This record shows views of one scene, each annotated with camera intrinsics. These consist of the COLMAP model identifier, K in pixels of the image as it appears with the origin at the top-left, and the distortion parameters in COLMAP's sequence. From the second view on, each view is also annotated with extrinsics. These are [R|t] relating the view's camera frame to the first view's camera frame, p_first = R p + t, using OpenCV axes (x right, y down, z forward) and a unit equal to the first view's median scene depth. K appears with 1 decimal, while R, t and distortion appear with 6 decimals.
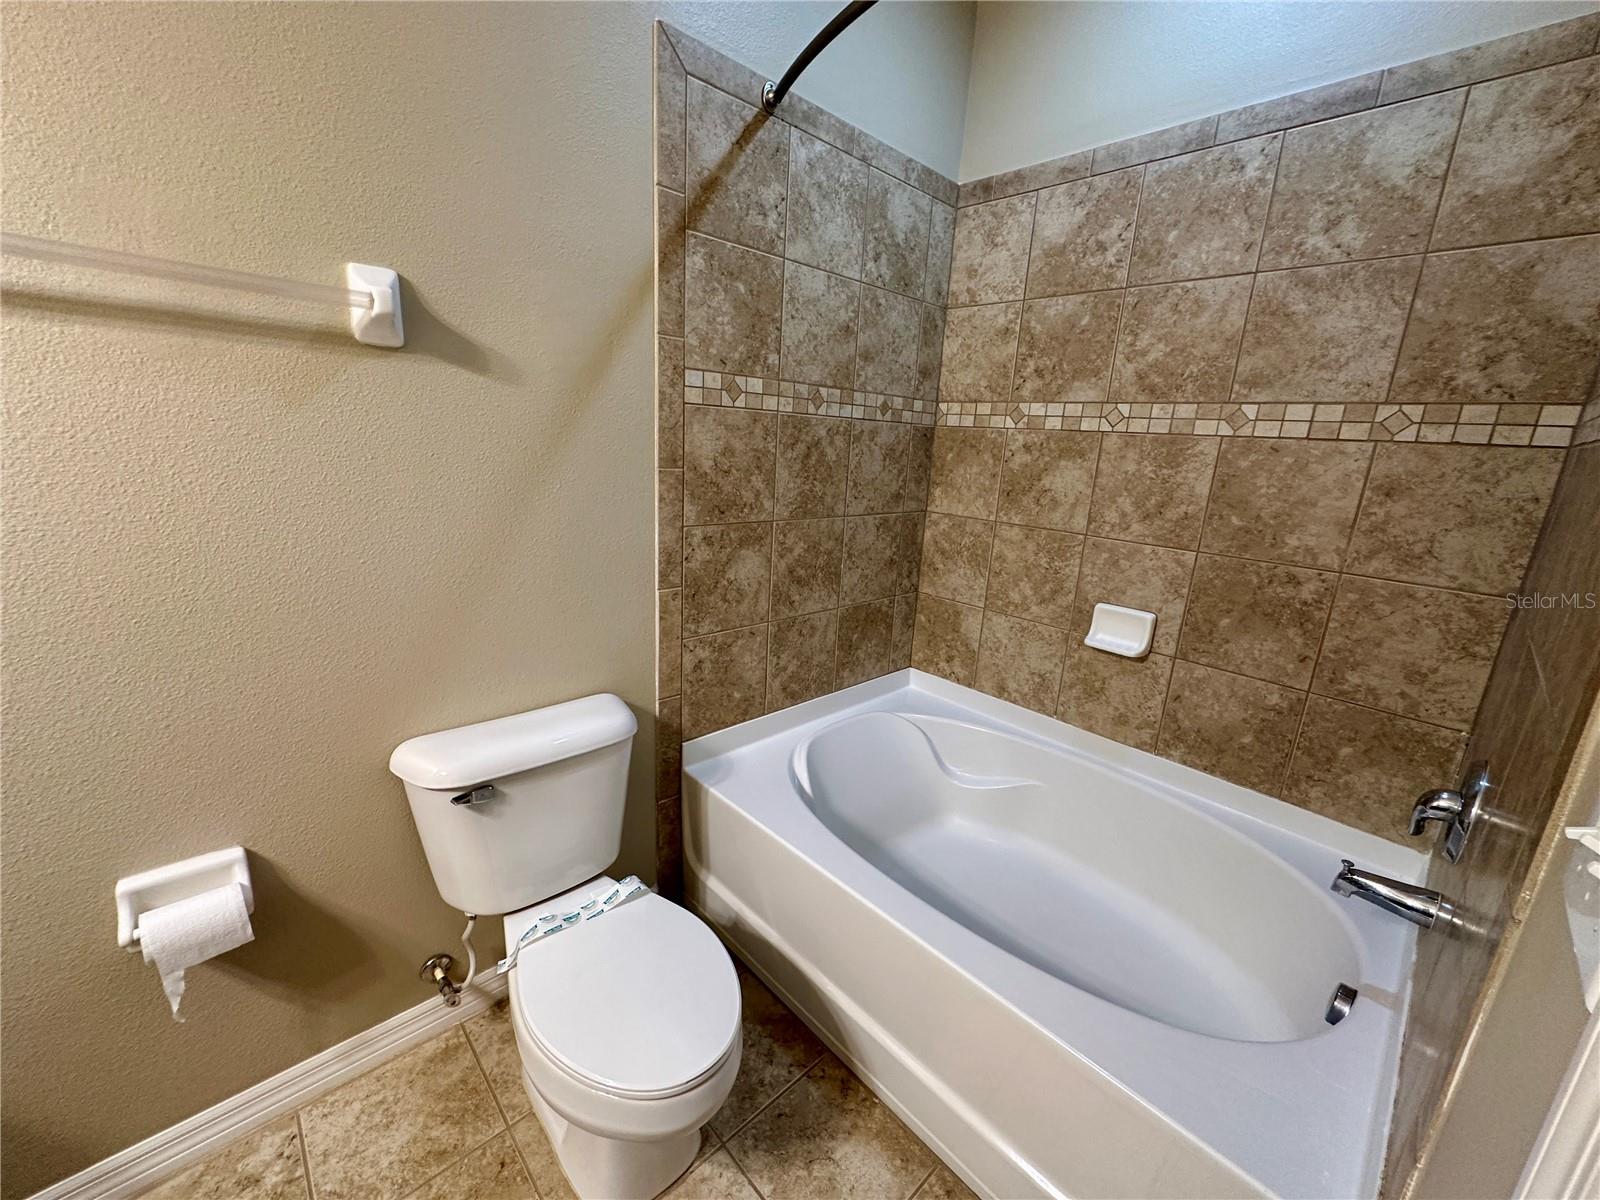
lens RADIAL K [[639.7, 0, 804.1], [0, 639.7, 601.2], [0, 0, 1]] dist [-0.002578, -0.000055]
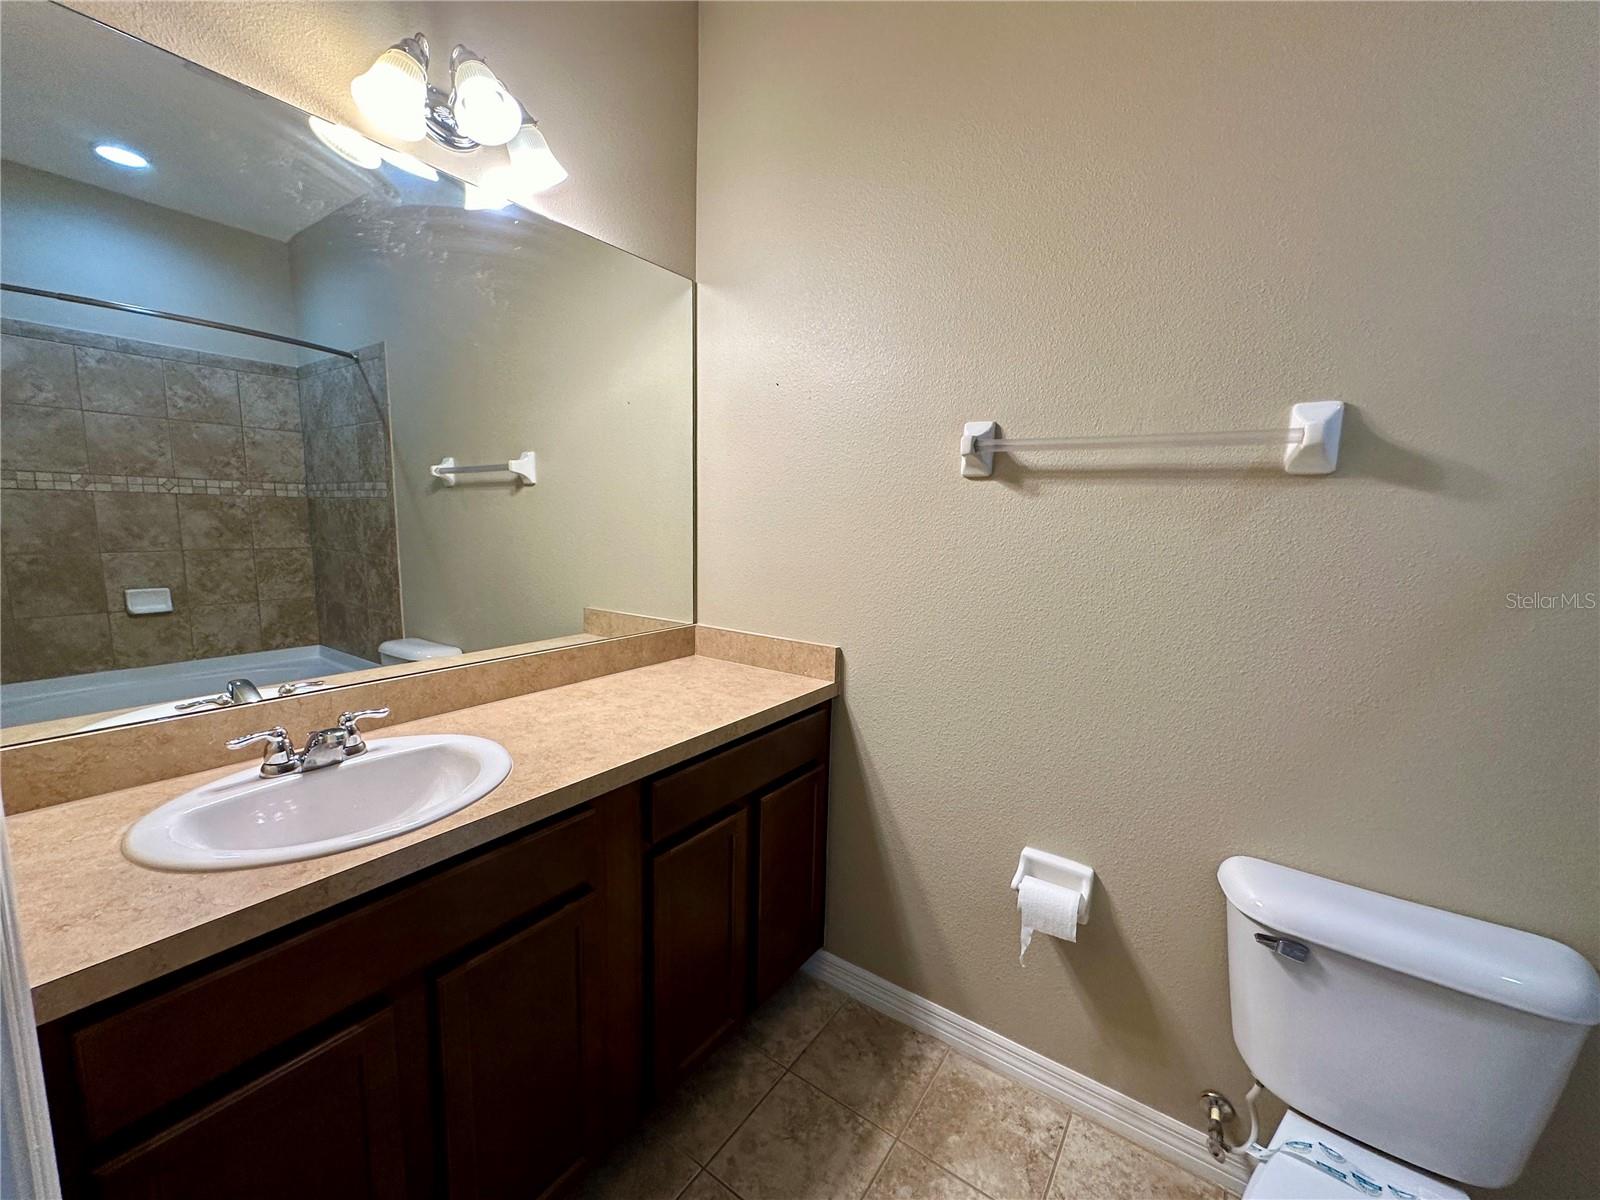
lens RADIAL K [[639.7, 0, 802.1], [0, 639.7, 602.2], [0, 0, 1]] dist [-0.002578, -0.000055]
pose [[0.199611, 0.082436, -0.976401, 0.160889], [-0.258906, 0.965480, 0.028585, -0.011984], [0.945052, 0.247090, 0.214064, 0.039638]]
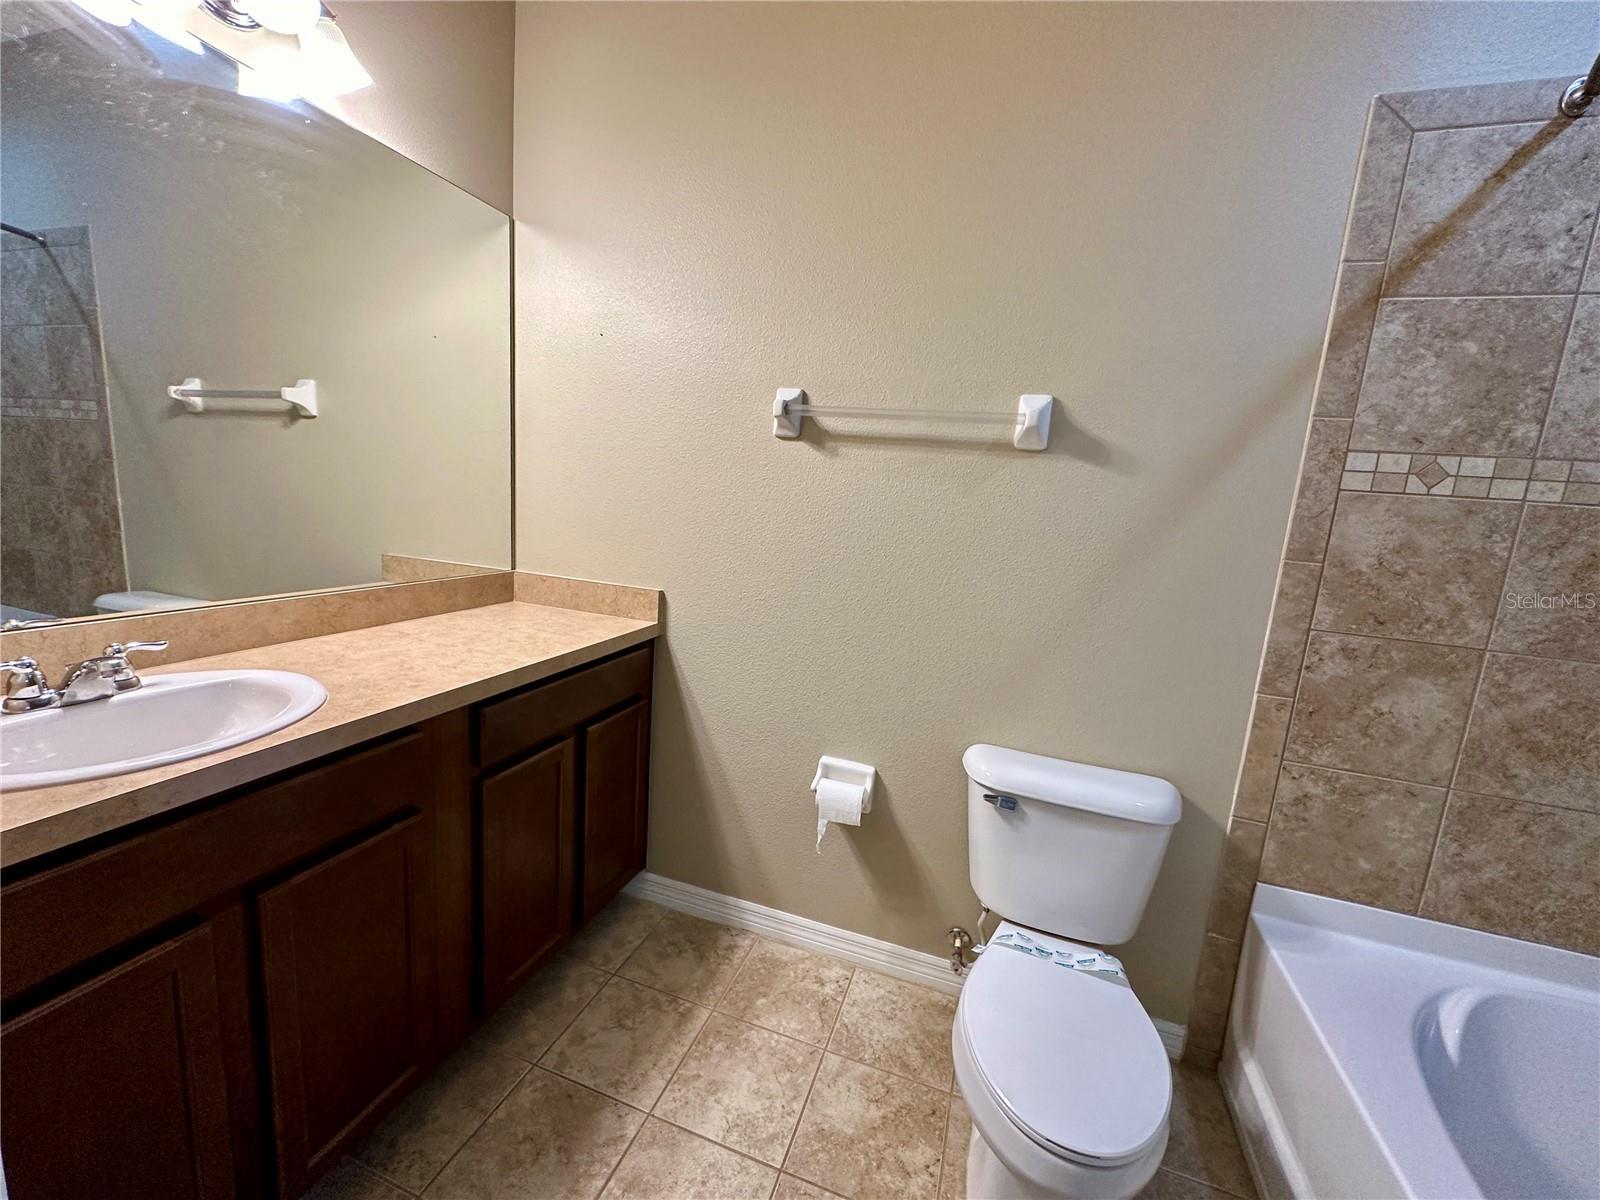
lens RADIAL K [[639.7, 0, 801.2], [0, 639.7, 604.2], [0, 0, 1]] dist [-0.002578, -0.000055]
pose [[0.463956, 0.129164, -0.876391, 0.279222], [-0.269478, 0.963006, -0.000730, 0.040599], [0.843876, 0.236507, 0.481599, 0.004180]]
